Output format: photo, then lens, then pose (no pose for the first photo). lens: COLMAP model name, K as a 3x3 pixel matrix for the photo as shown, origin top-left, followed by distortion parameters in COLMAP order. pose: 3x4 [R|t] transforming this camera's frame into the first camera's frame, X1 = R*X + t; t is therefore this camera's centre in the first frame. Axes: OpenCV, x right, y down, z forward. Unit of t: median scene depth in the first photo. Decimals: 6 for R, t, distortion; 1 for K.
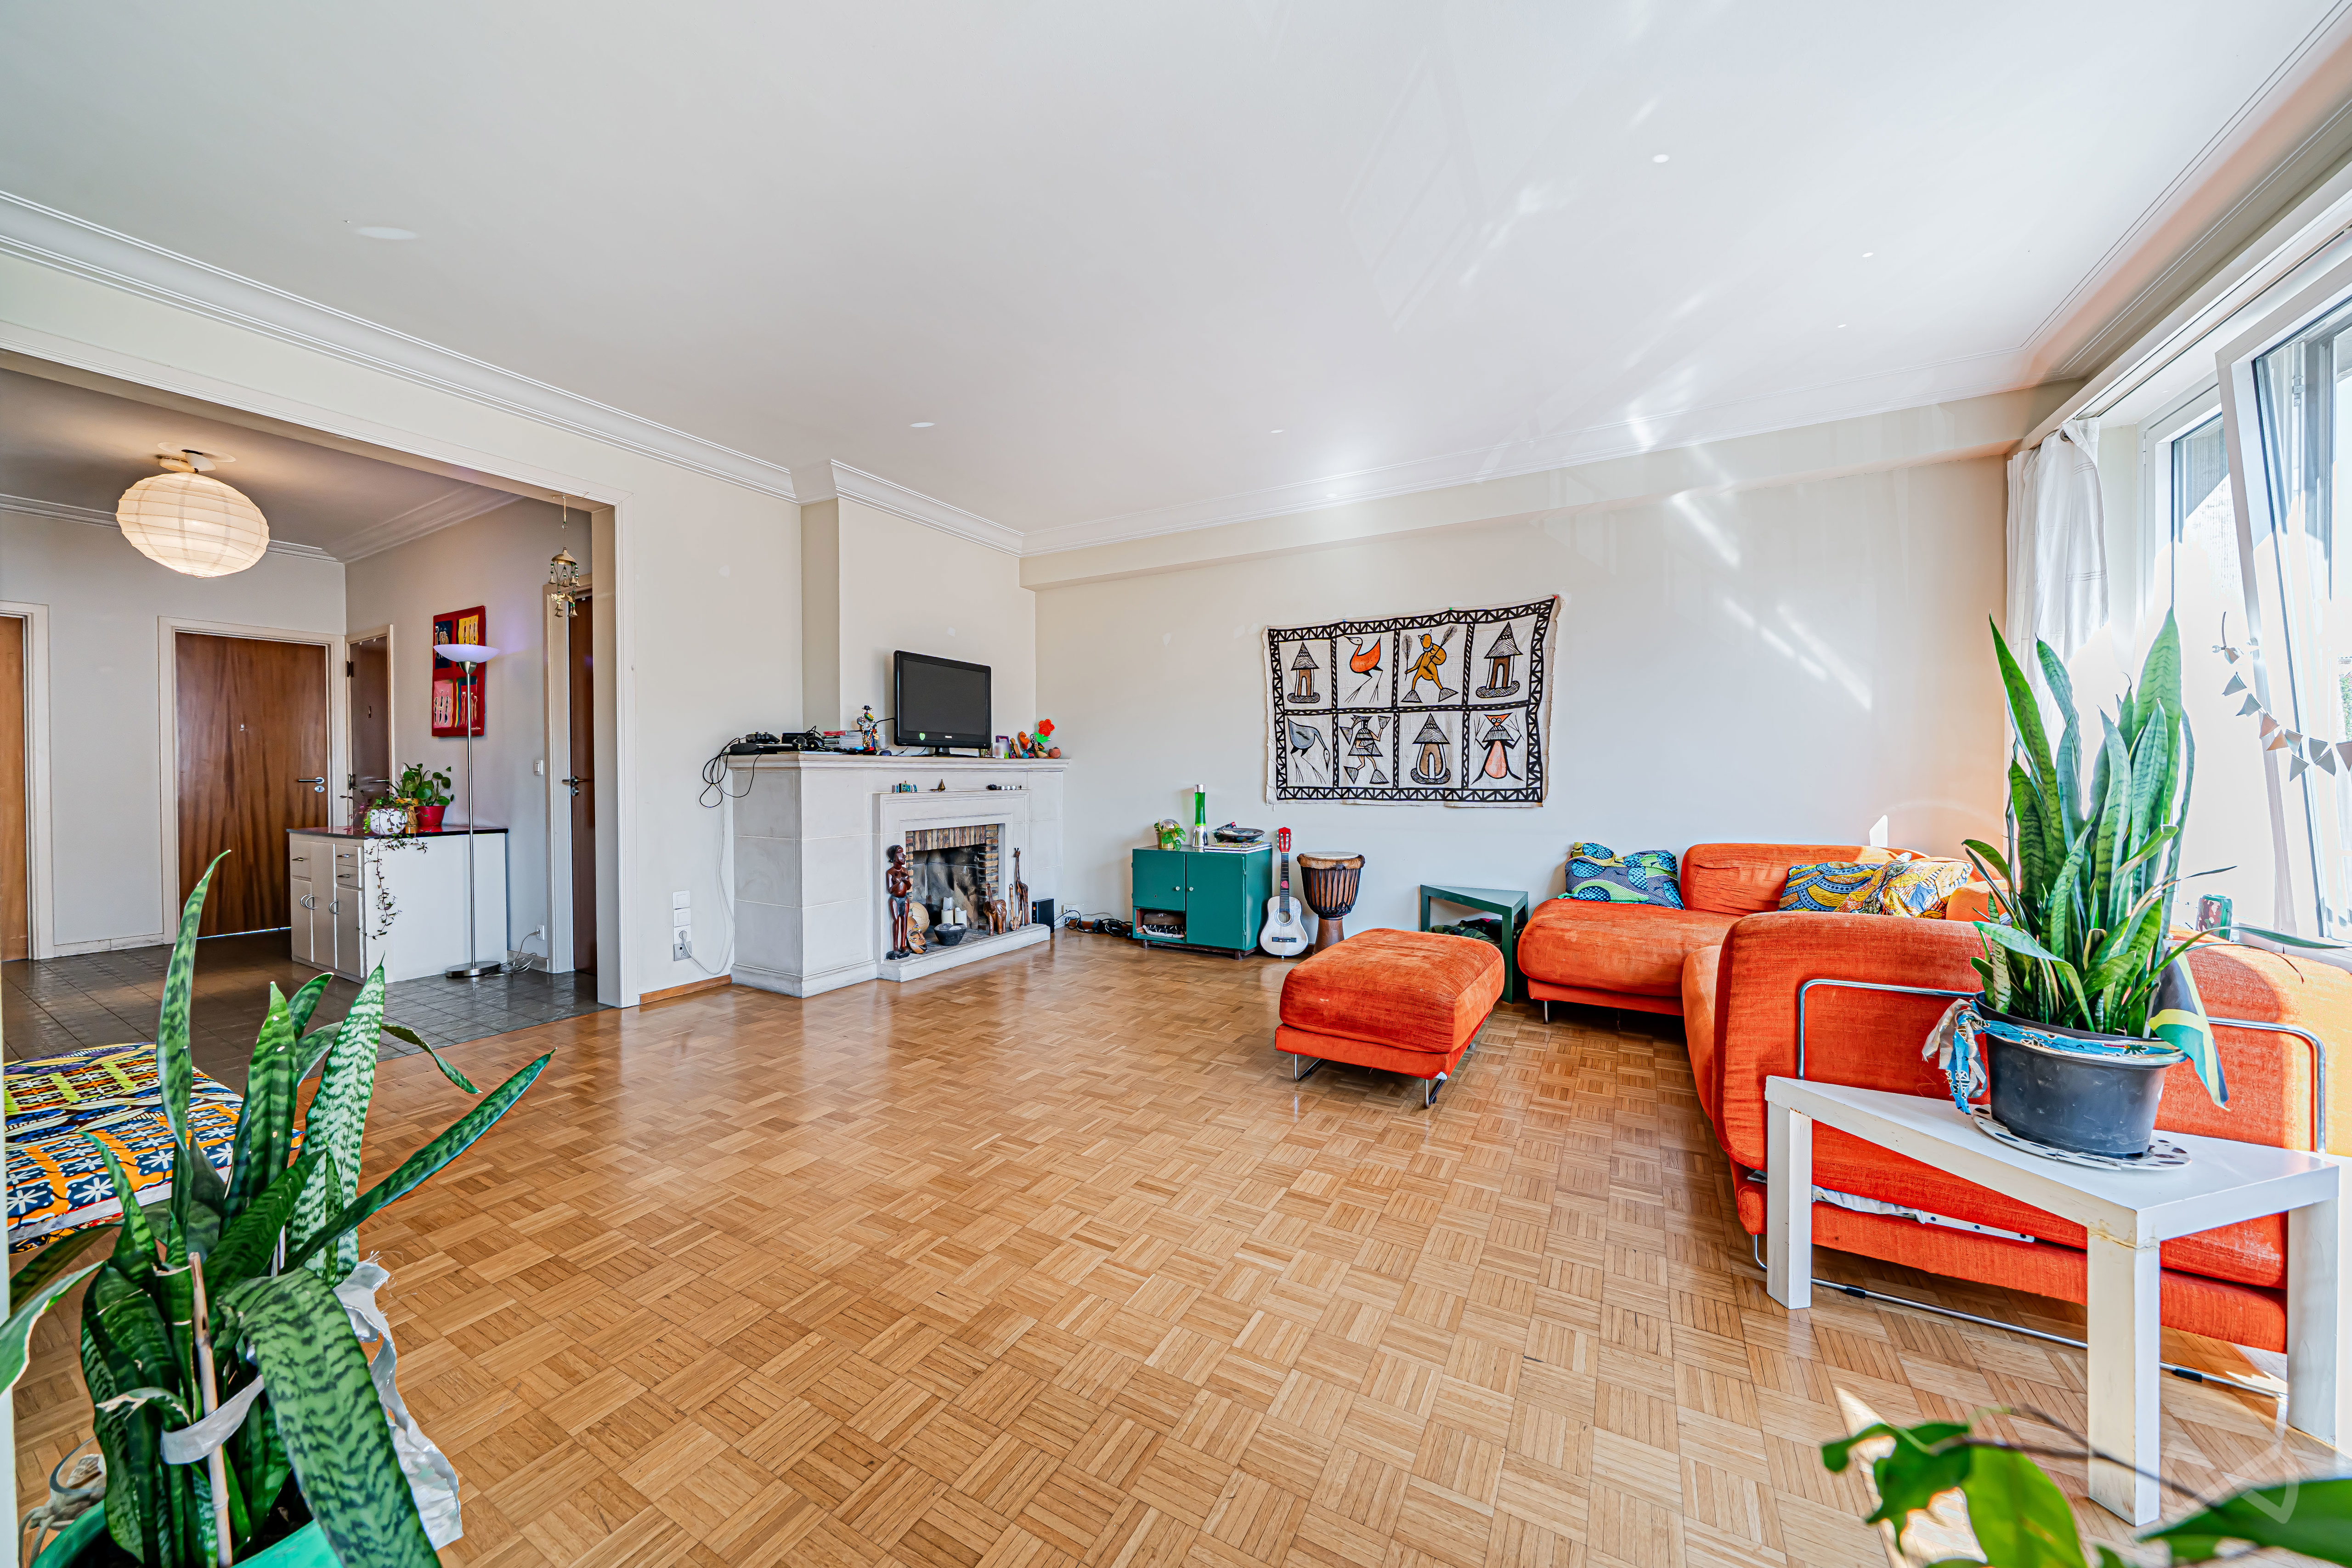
lens RADIAL K [[813.2, 0, 1176.2], [0, 813.2, 783.7], [0, 0, 1]] dist [-0.004506, -0.000279]
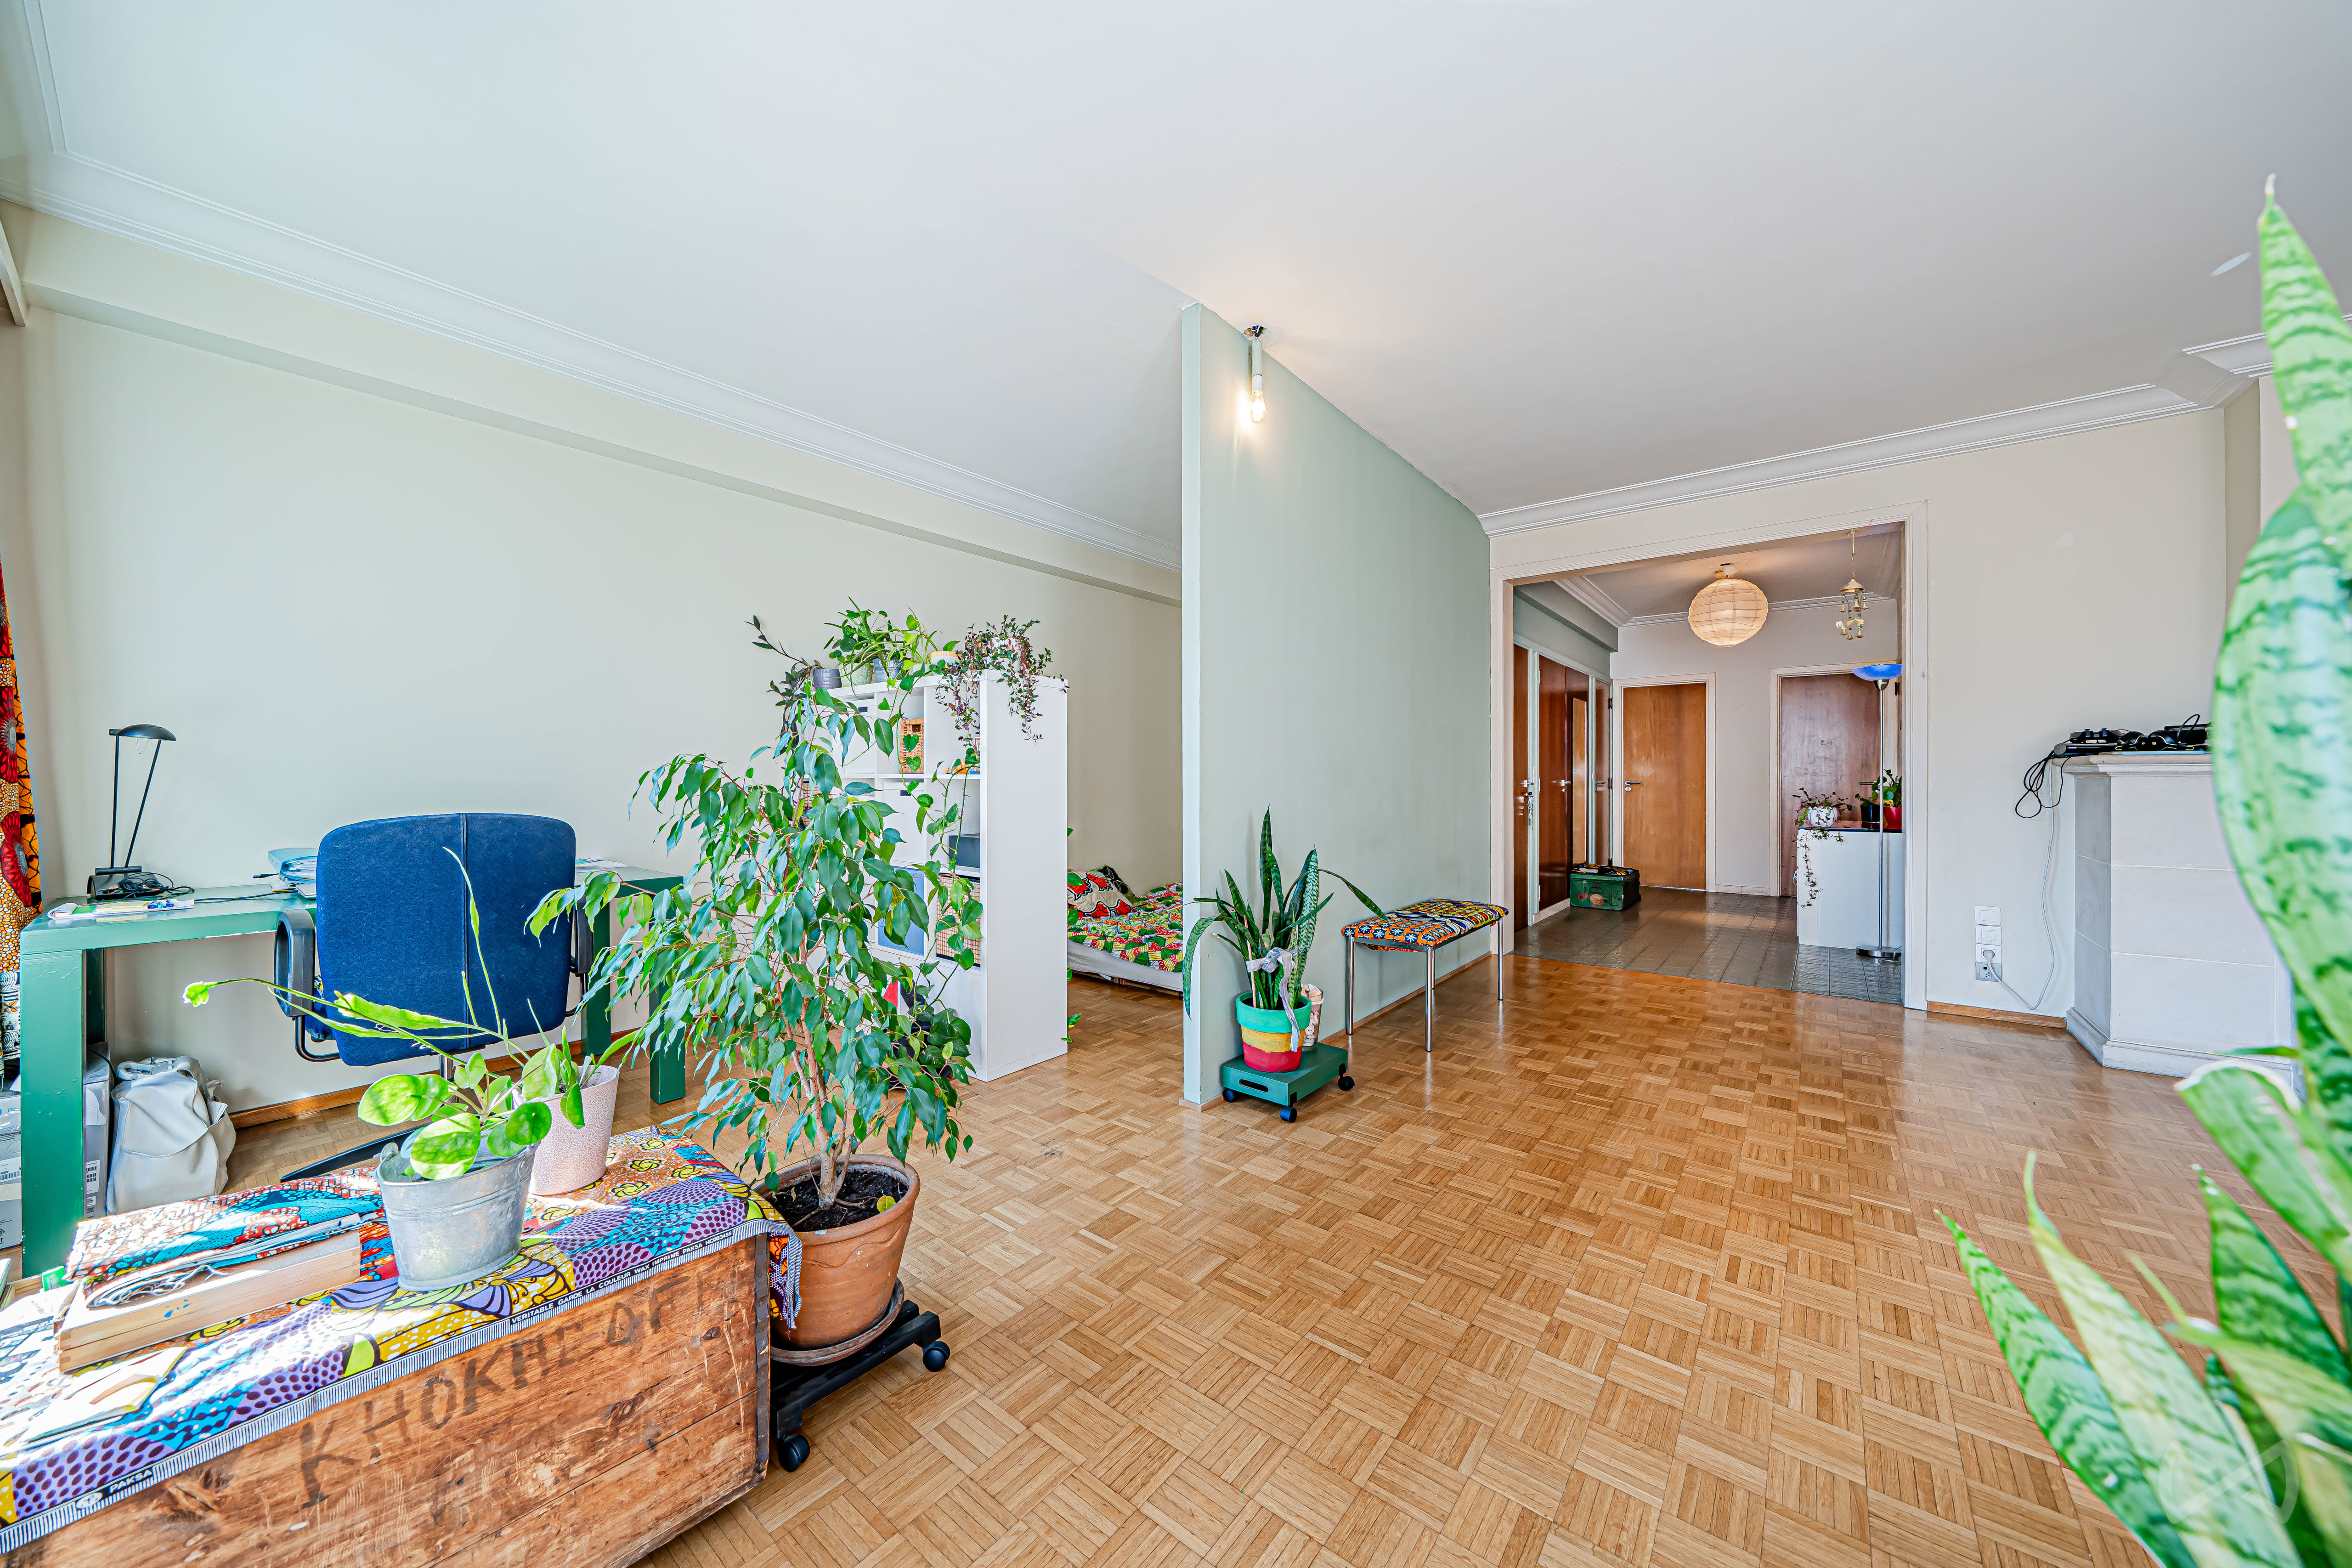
lens RADIAL K [[813.2, 0, 1160.1], [0, 813.2, 775.3], [0, 0, 1]] dist [-0.004506, -0.000279]
pose [[-0.181144, -0.000746, -0.983456, 0.428513], [-0.011578, 0.999932, 0.001374, -0.006519], [0.983388, 0.011636, -0.181140, 0.220327]]
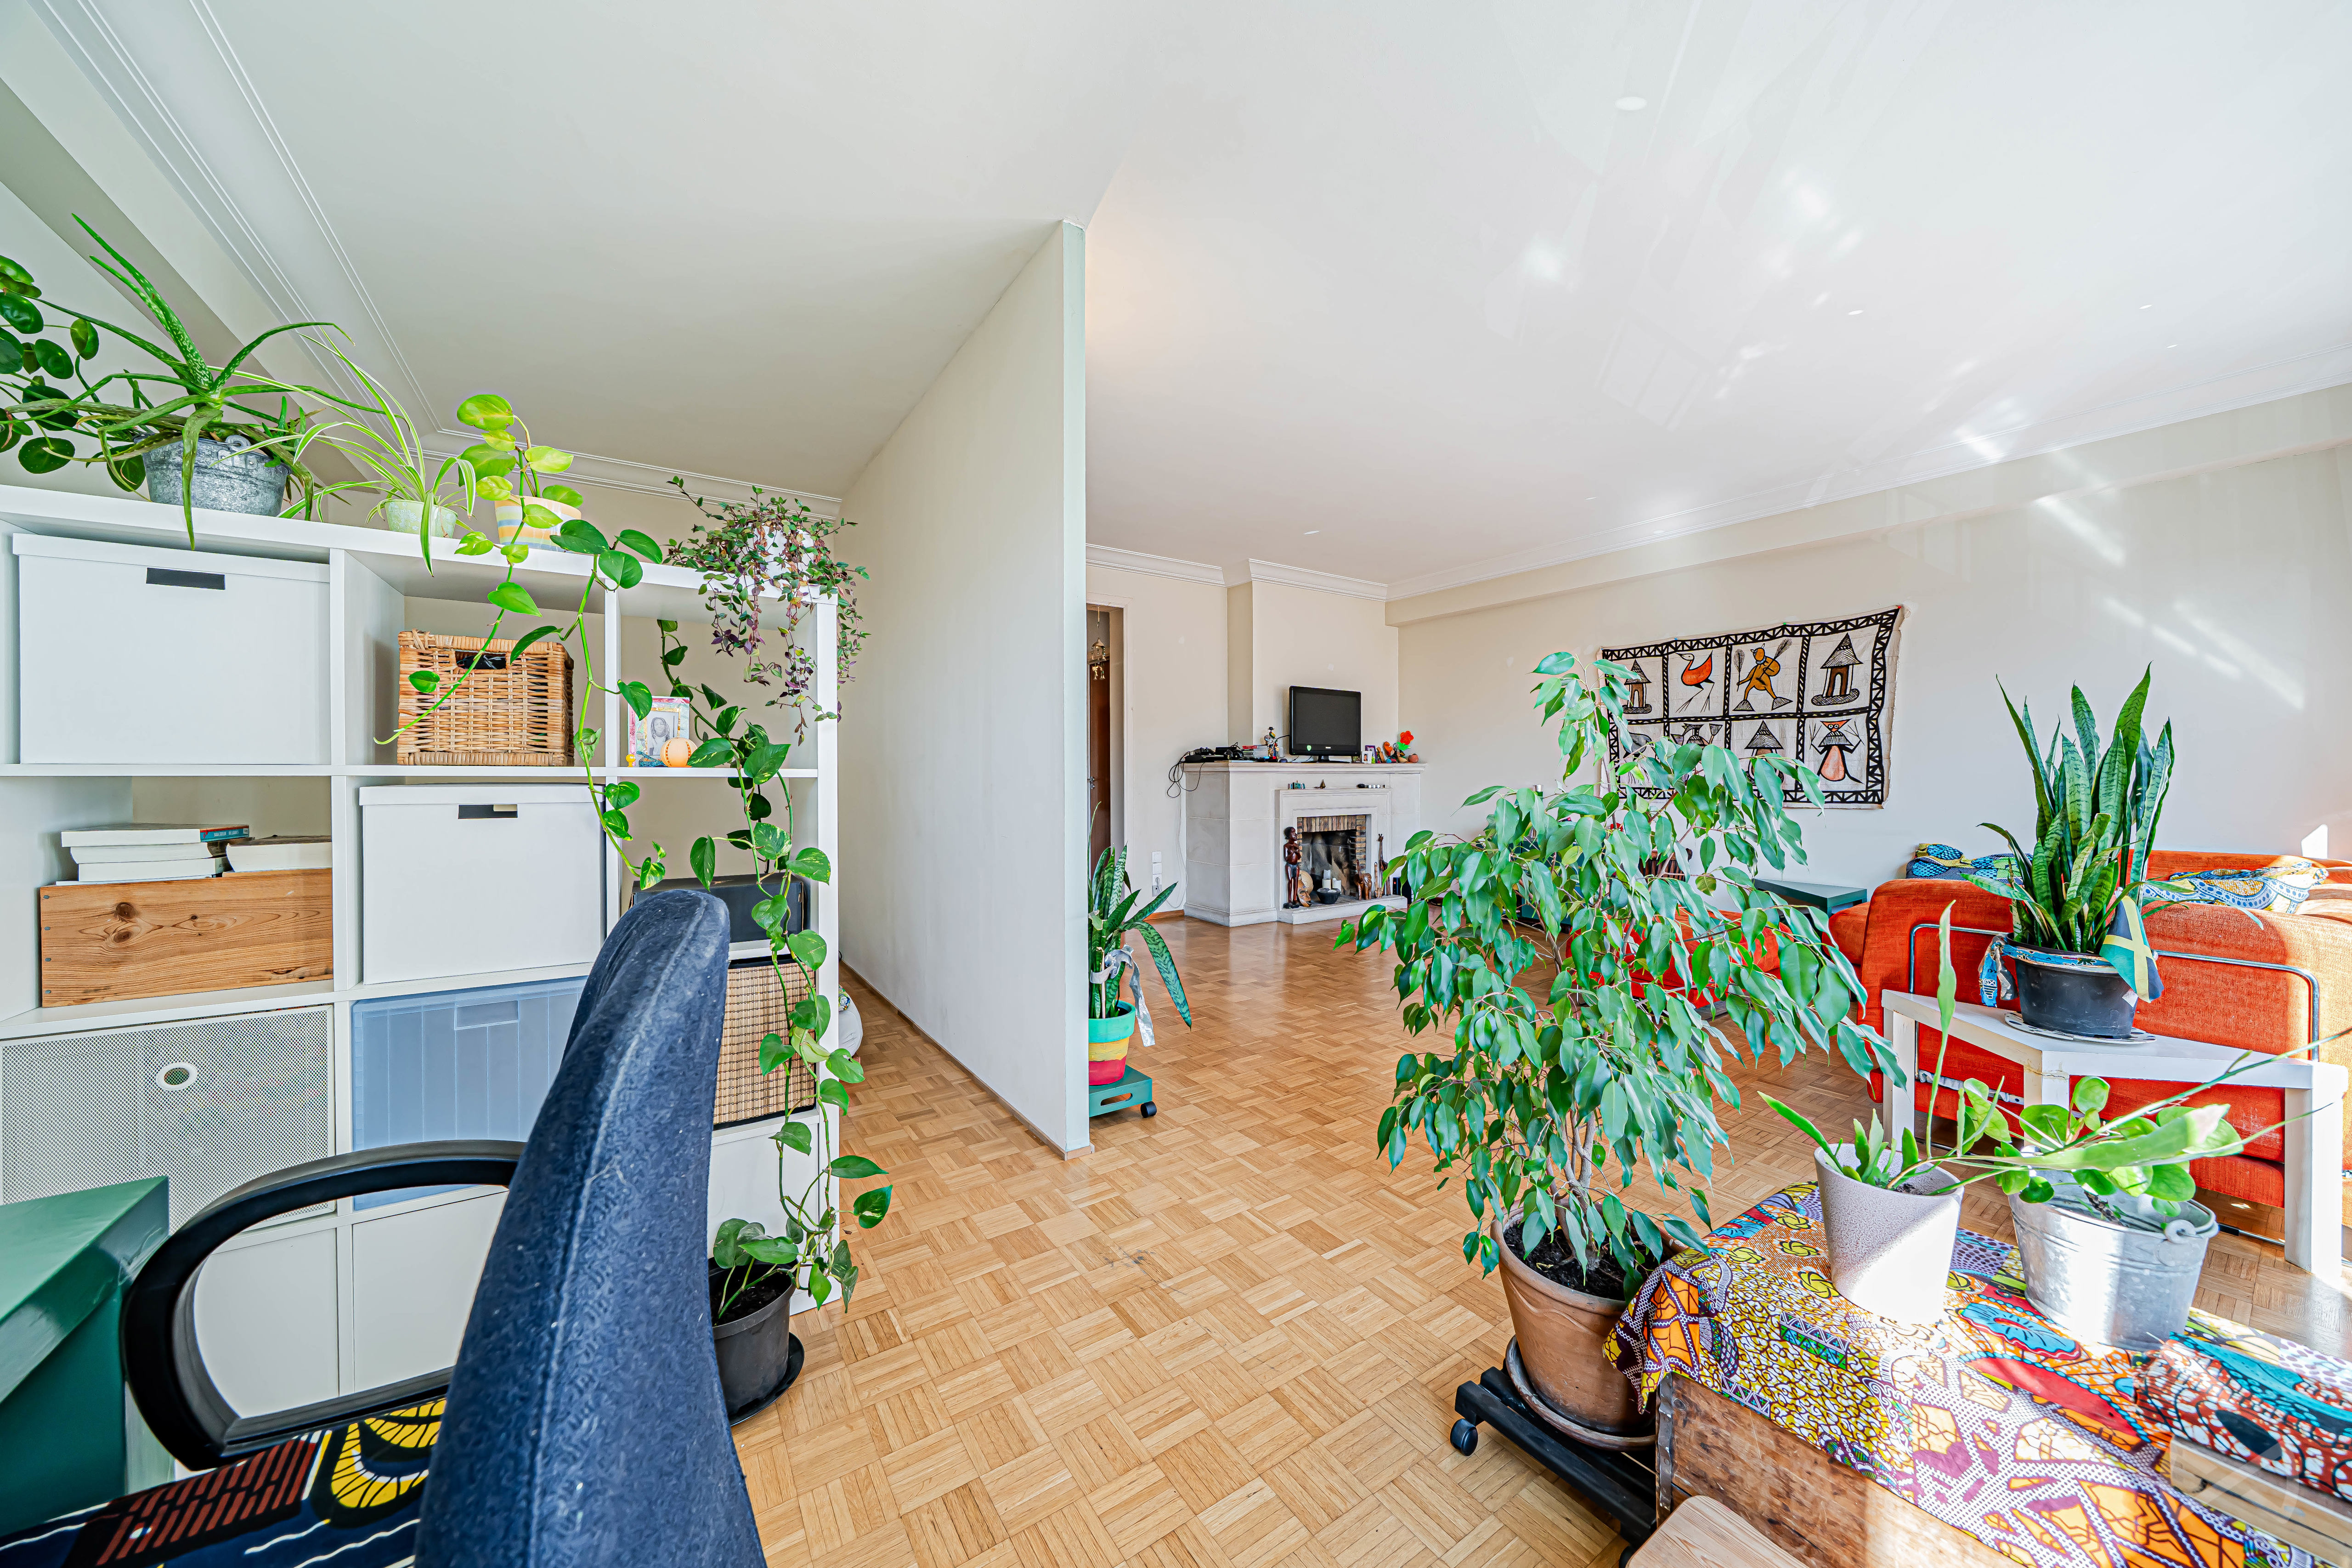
lens RADIAL K [[813.2, 0, 1165.7], [0, 813.2, 780.0], [0, 0, 1]] dist [-0.004506, -0.000279]
pose [[0.890085, 0.004569, -0.455771, 0.099058], [-0.006652, 0.999973, -0.002966, 0.001000], [0.455745, 0.005672, 0.890092, -0.336316]]
